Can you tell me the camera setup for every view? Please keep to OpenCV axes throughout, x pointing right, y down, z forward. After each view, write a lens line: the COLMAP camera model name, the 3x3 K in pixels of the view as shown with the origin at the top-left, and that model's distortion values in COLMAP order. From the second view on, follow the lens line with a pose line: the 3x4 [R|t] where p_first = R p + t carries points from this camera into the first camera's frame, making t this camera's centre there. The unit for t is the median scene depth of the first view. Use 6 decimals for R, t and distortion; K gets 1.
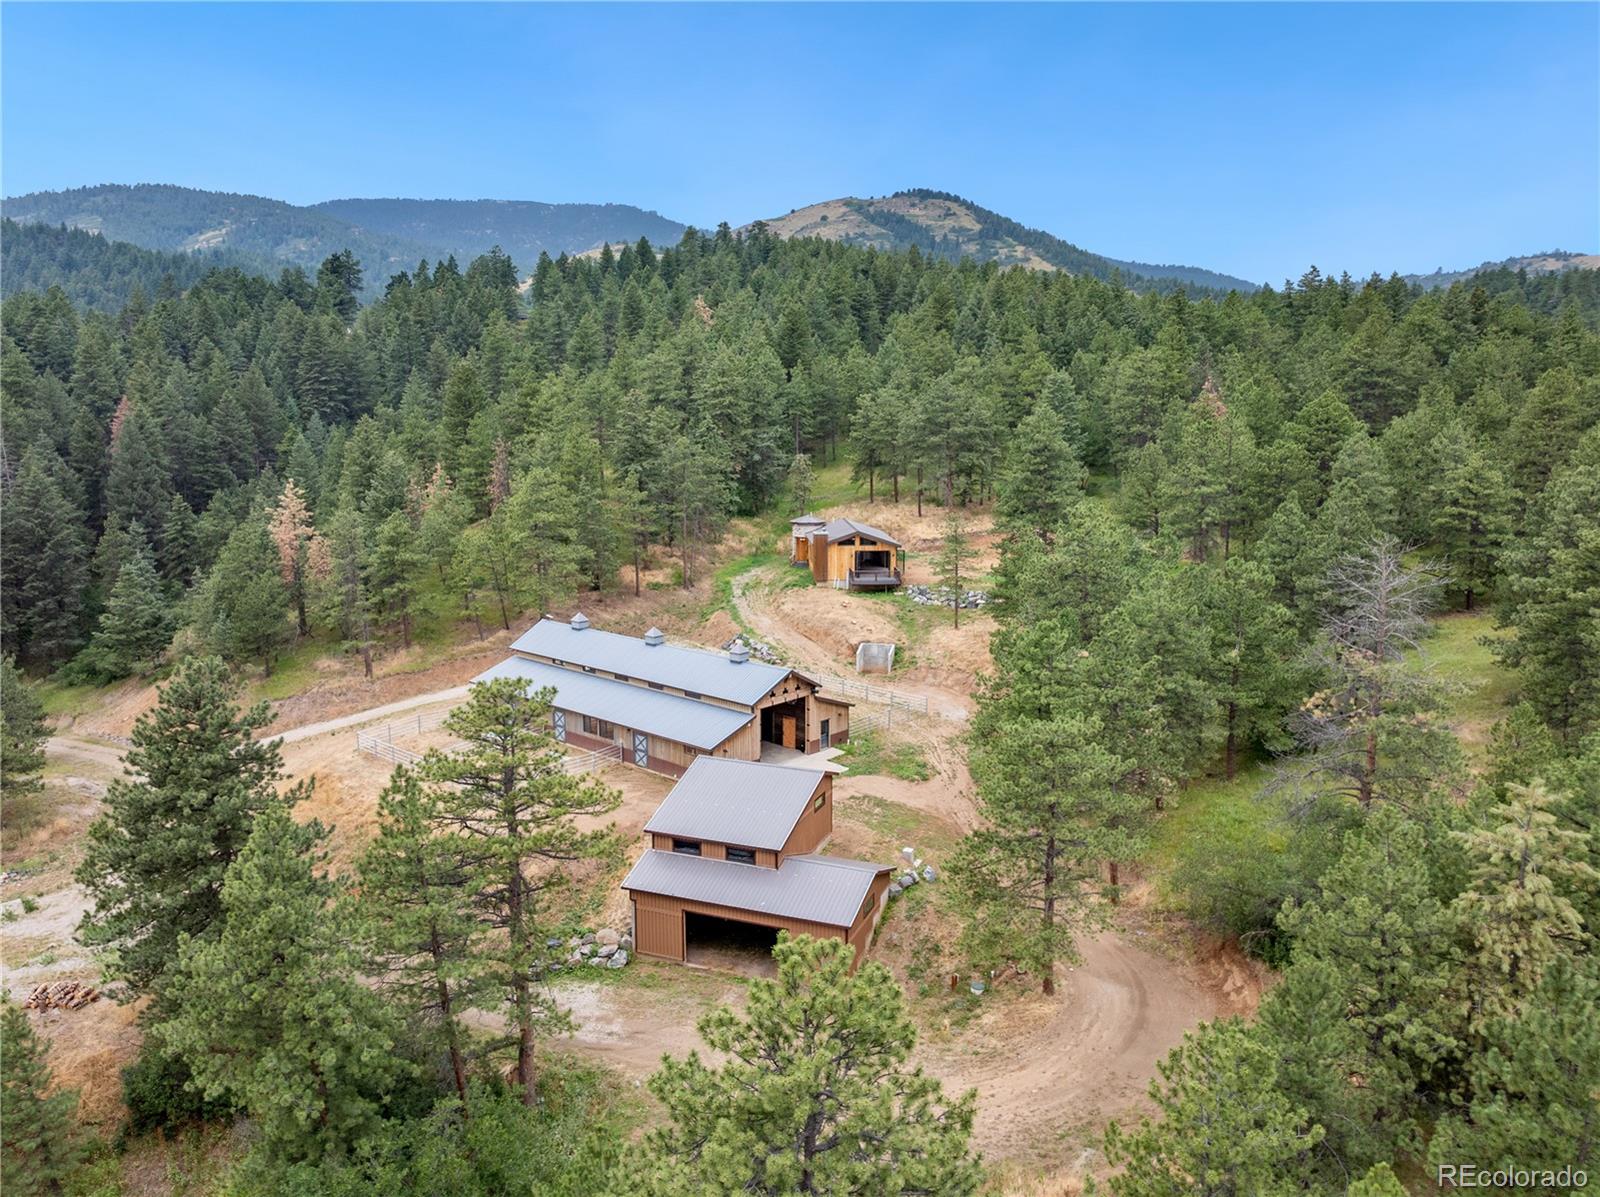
lens RADIAL K [[1149.0, 0, 800.0], [0, 1149.0, 598.5], [0, 0, 1]] dist [-0.052111, -0.004639]
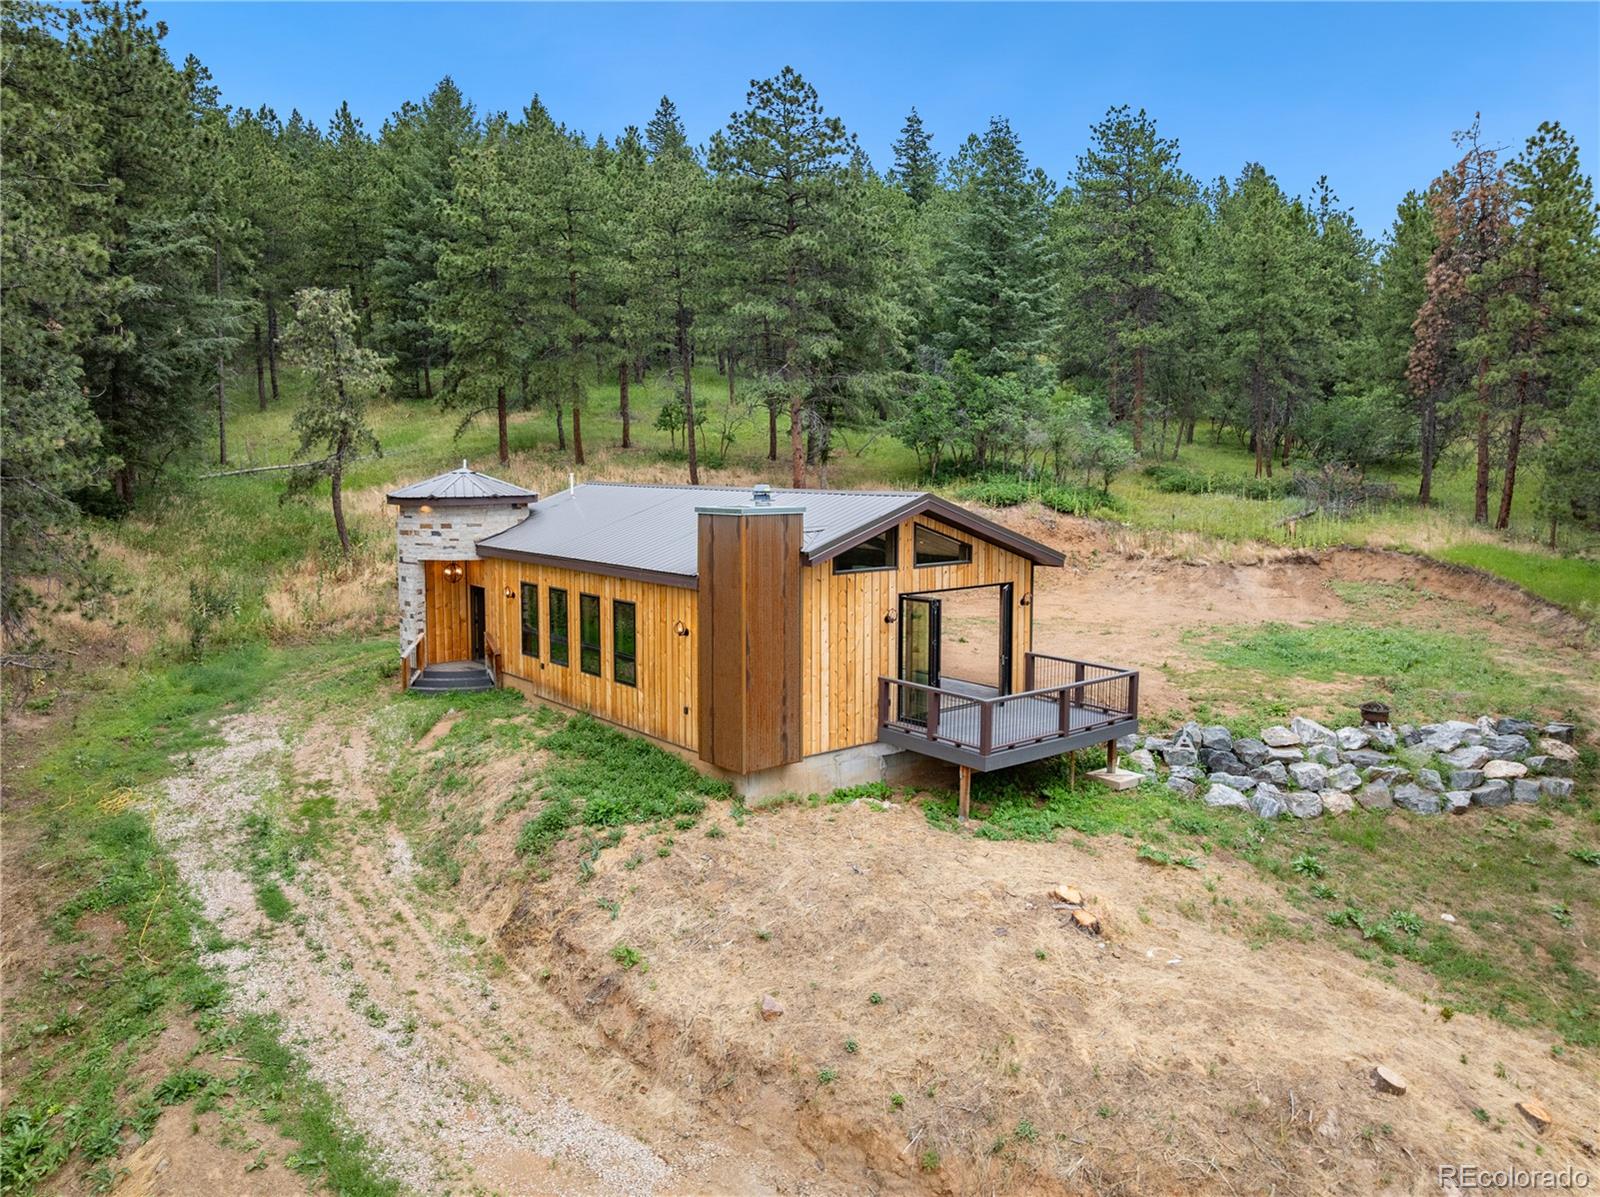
lens RADIAL K [[1149.0, 0, 800.0], [0, 1149.0, 598.5], [0, 0, 1]] dist [-0.052111, -0.004639]
pose [[0.822054, -0.078753, 0.563937, -0.120120], [0.098408, 0.995136, -0.004480, -0.064049], [-0.560841, 0.059179, 0.825806, 1.302065]]
